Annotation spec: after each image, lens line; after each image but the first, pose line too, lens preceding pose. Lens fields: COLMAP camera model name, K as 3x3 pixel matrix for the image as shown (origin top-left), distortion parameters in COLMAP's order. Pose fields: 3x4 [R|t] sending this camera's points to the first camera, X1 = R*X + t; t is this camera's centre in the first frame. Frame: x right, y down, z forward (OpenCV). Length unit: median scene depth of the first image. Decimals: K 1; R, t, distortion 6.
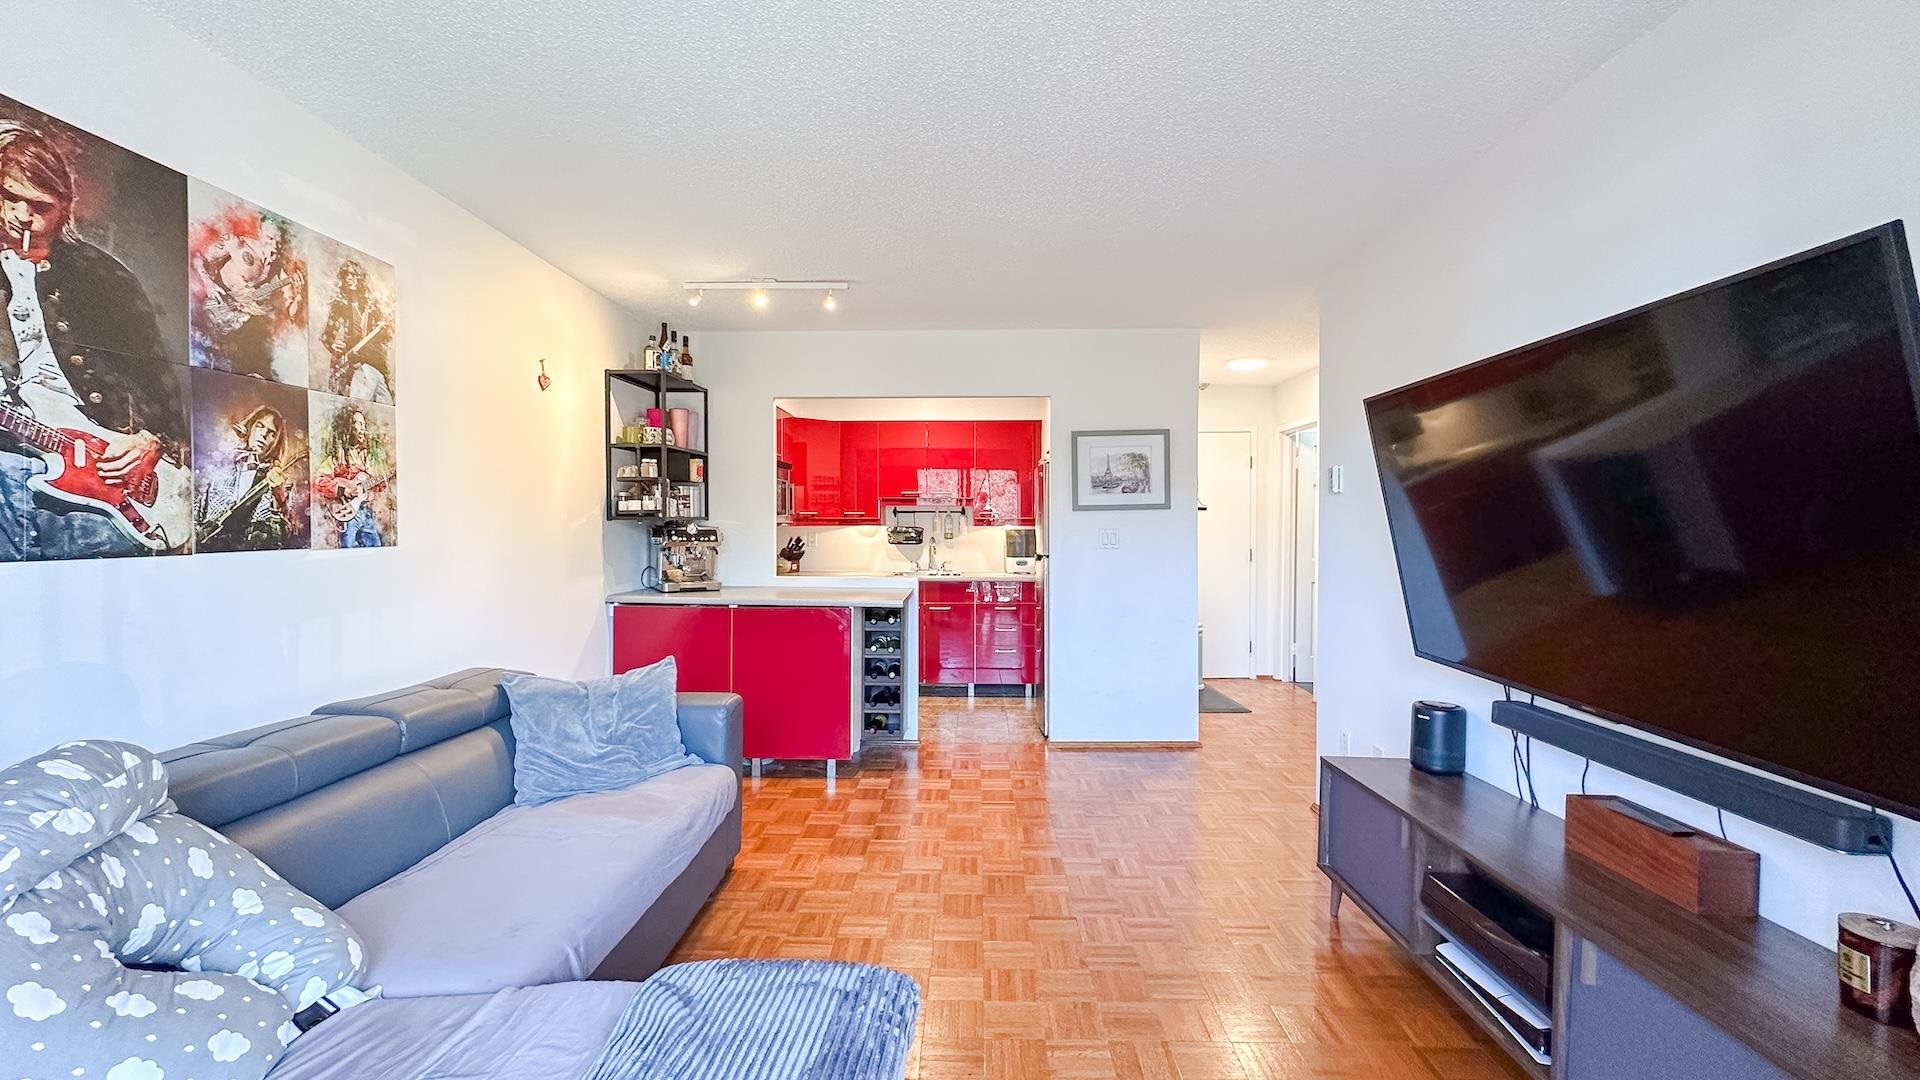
lens RADIAL K [[763.2, 0, 964.9], [0, 763.2, 533.8], [0, 0, 1]] dist [0.003630, -0.000021]
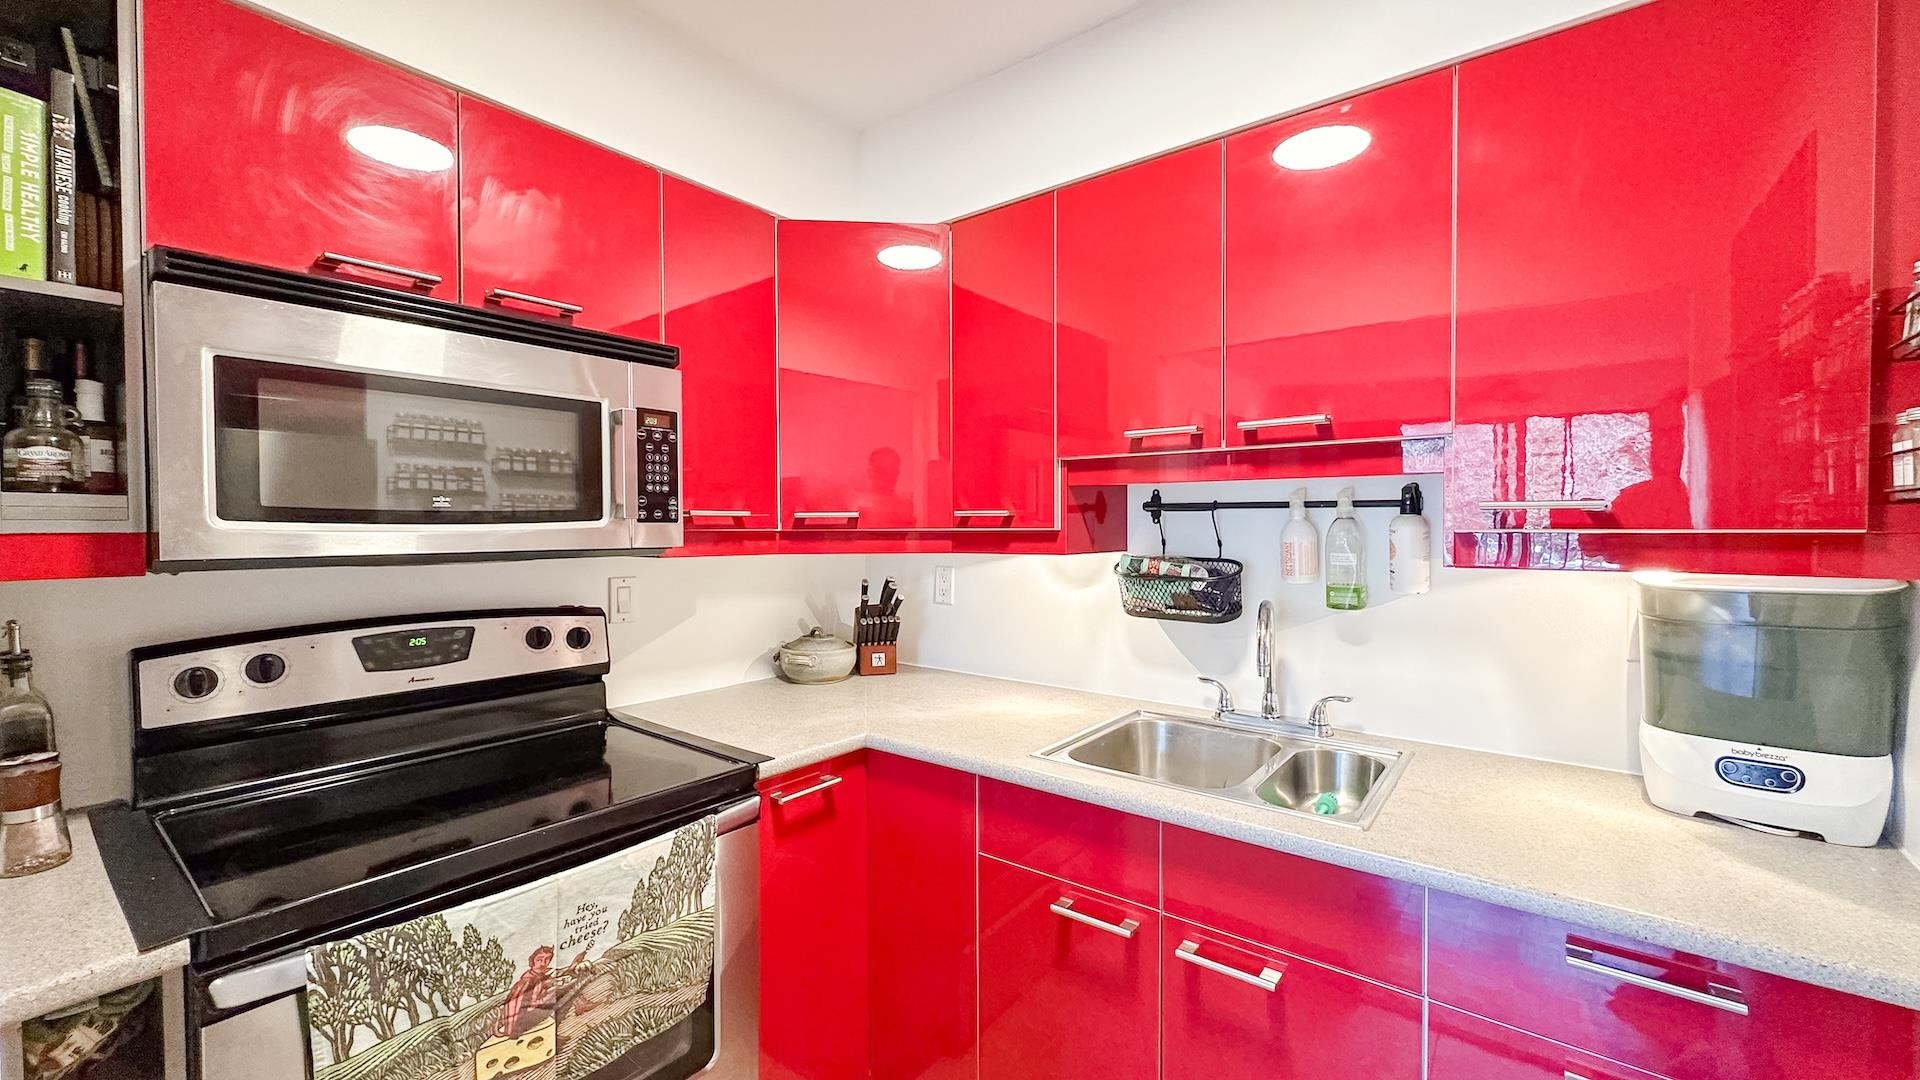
lens RADIAL K [[763.2, 0, 958.3], [0, 763.2, 535.7], [0, 0, 1]] dist [0.003630, -0.000021]
pose [[0.789680, 0.003919, -0.613506, 0.034464], [-0.003746, 0.999992, 0.001565, -0.018126], [0.613507, 0.001062, 0.789688, 0.717327]]
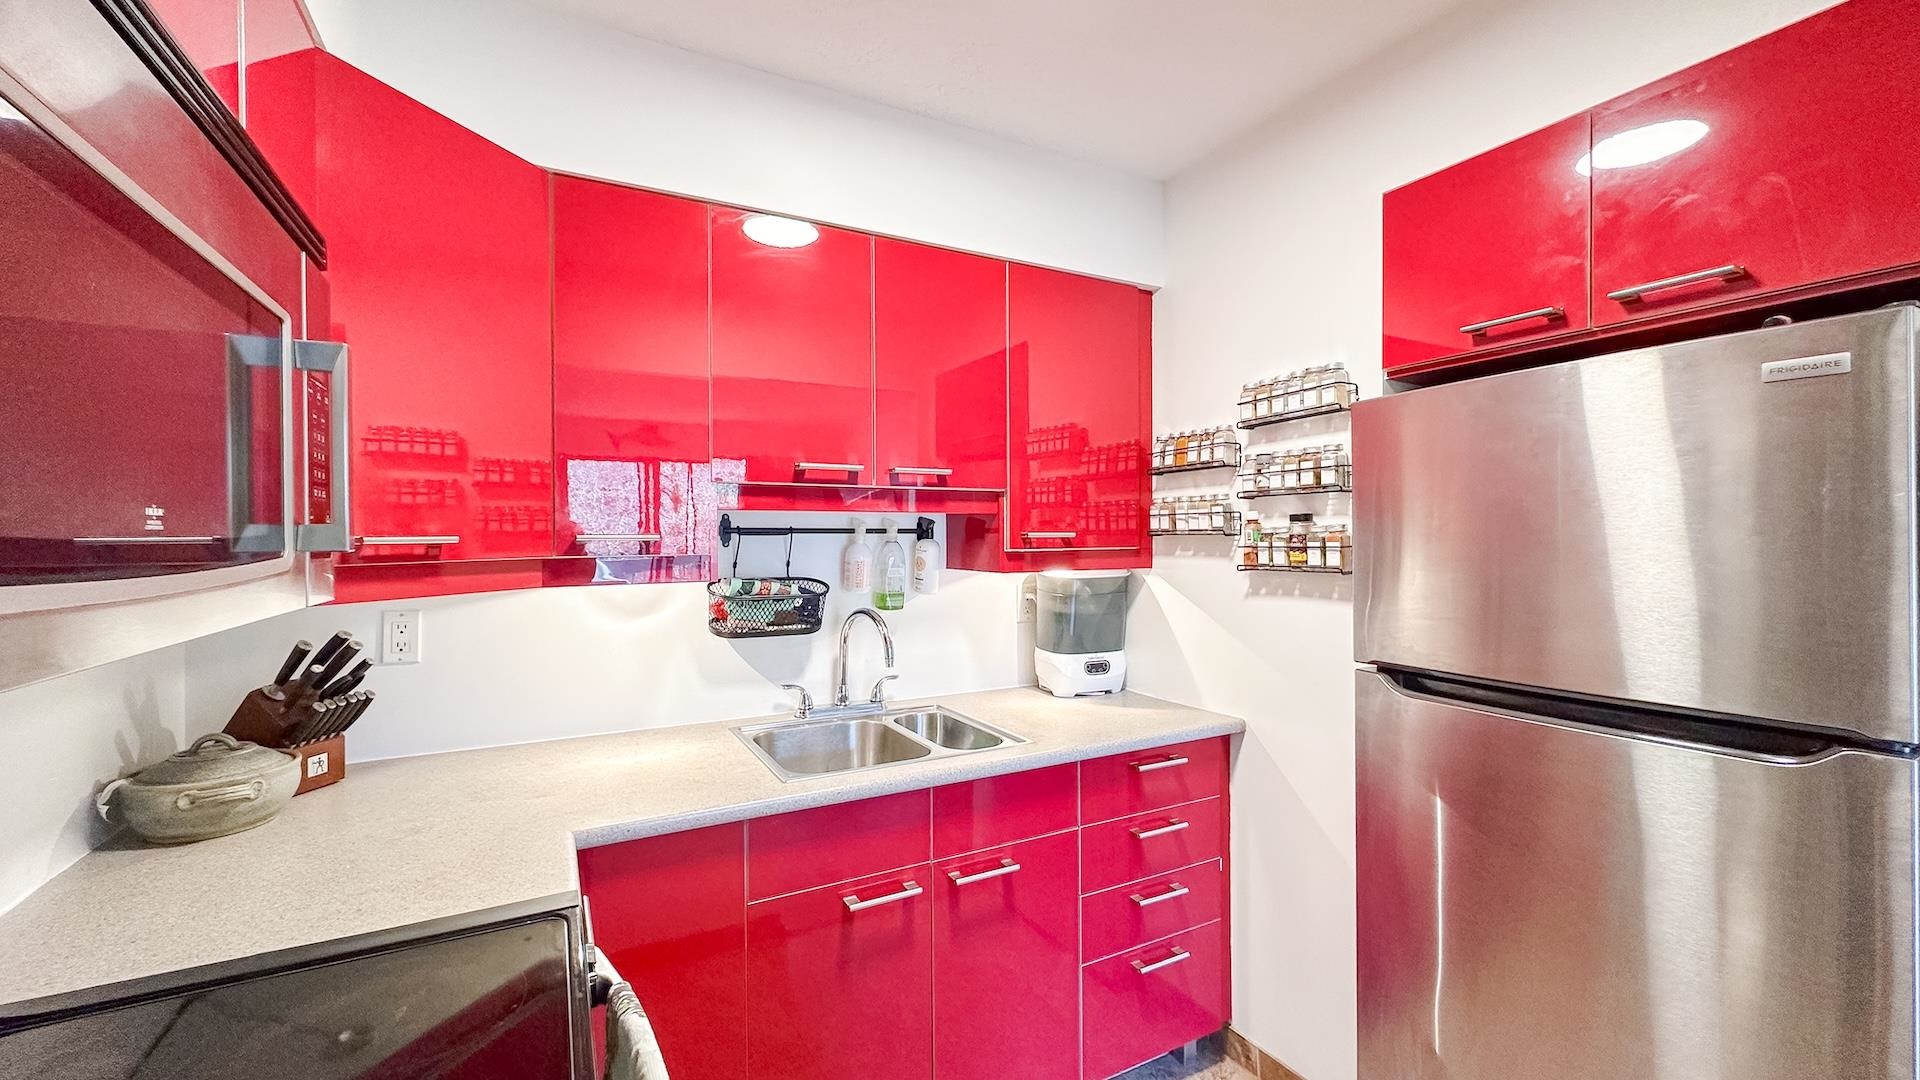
lens RADIAL K [[763.2, 0, 956.9], [0, 763.2, 545.3], [0, 0, 1]] dist [0.003630, -0.000021]
pose [[0.873227, -0.009130, 0.487228, -0.163337], [0.016029, 0.999822, -0.009993, -0.018739], [-0.487050, 0.016536, 0.873218, 0.686000]]
